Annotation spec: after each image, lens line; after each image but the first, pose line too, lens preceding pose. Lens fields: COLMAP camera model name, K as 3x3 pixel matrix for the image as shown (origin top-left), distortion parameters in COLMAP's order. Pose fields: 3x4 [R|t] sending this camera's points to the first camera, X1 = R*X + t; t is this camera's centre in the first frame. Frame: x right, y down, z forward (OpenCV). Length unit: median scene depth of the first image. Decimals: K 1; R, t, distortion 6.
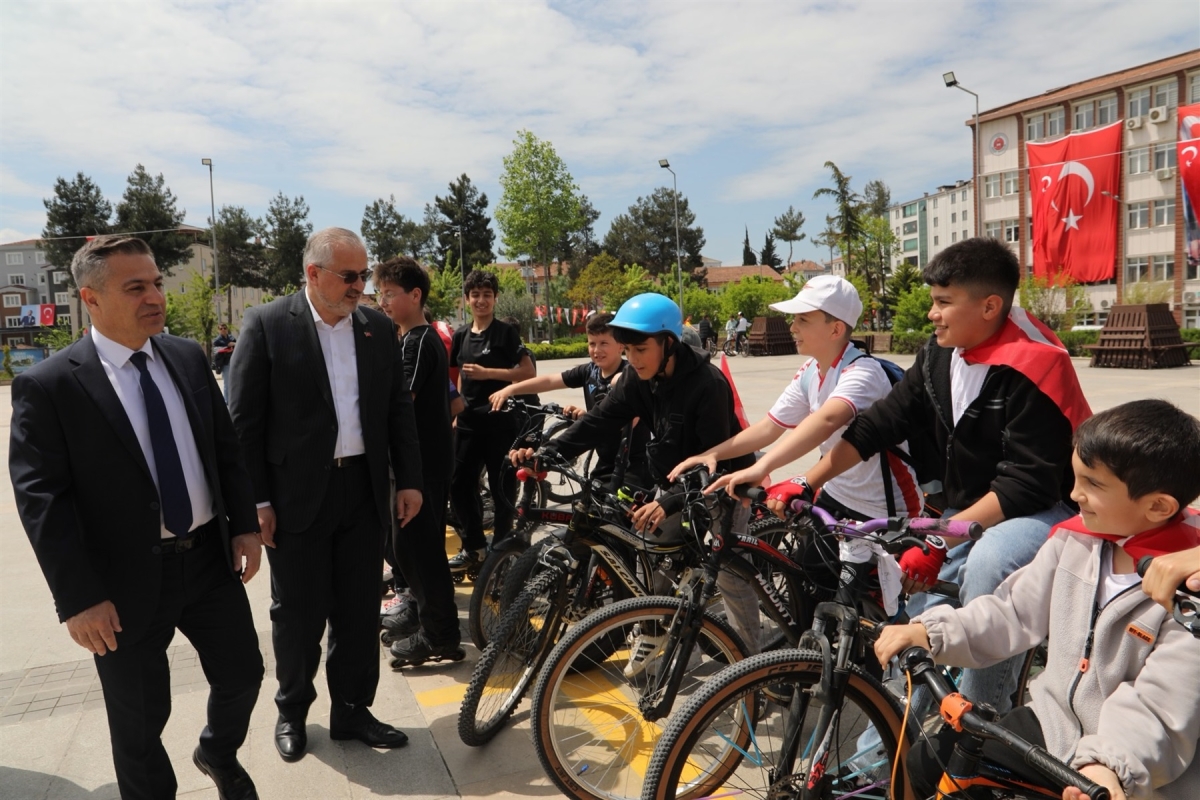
lens RADIAL K [[853.1, 0, 587.6], [0, 853.1, 404.0], [0, 0, 1]] dist [-0.113024, 0.092882]
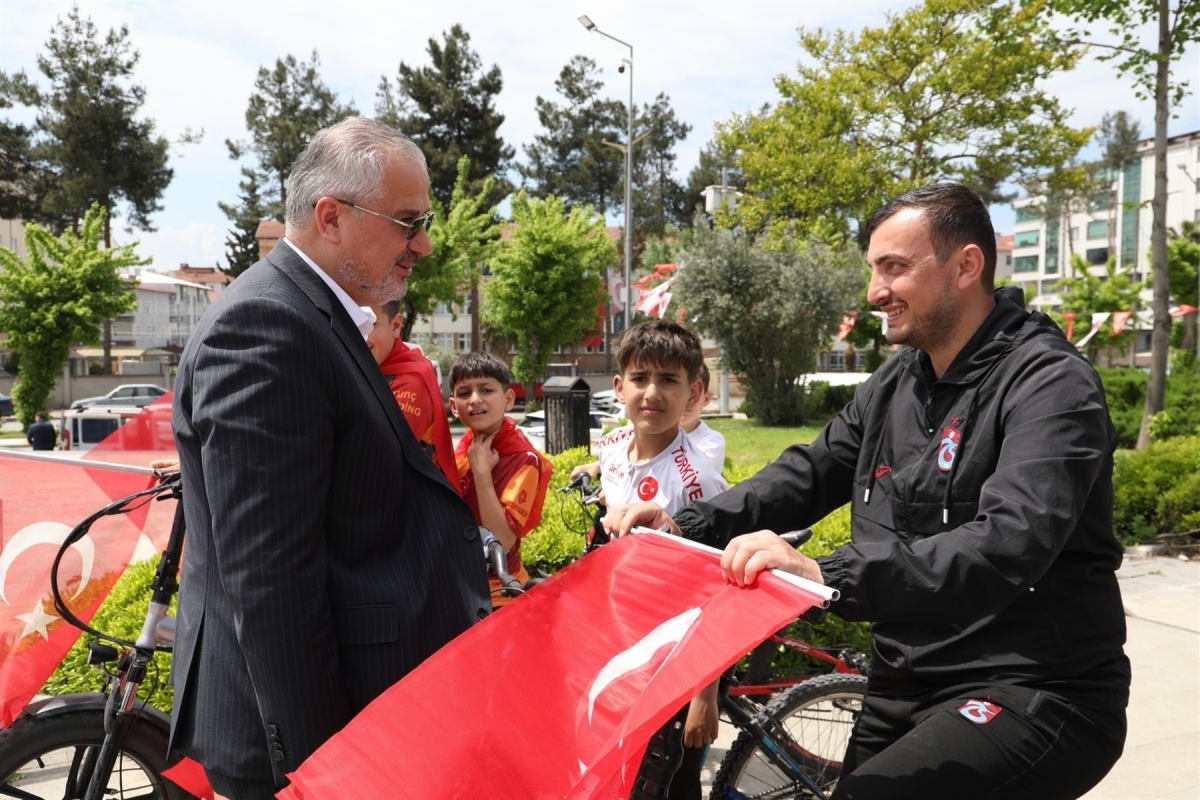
lens RADIAL K [[1152.4, 0, 608.8], [0, 1152.4, 392.3], [0, 0, 1]] dist [0.015397, 0.000000]
pose [[0.992845, 0.041061, 0.112131, -0.191878], [-0.036147, 0.998310, -0.045512, -0.036145], [-0.113811, 0.041133, 0.992651, 0.477427]]
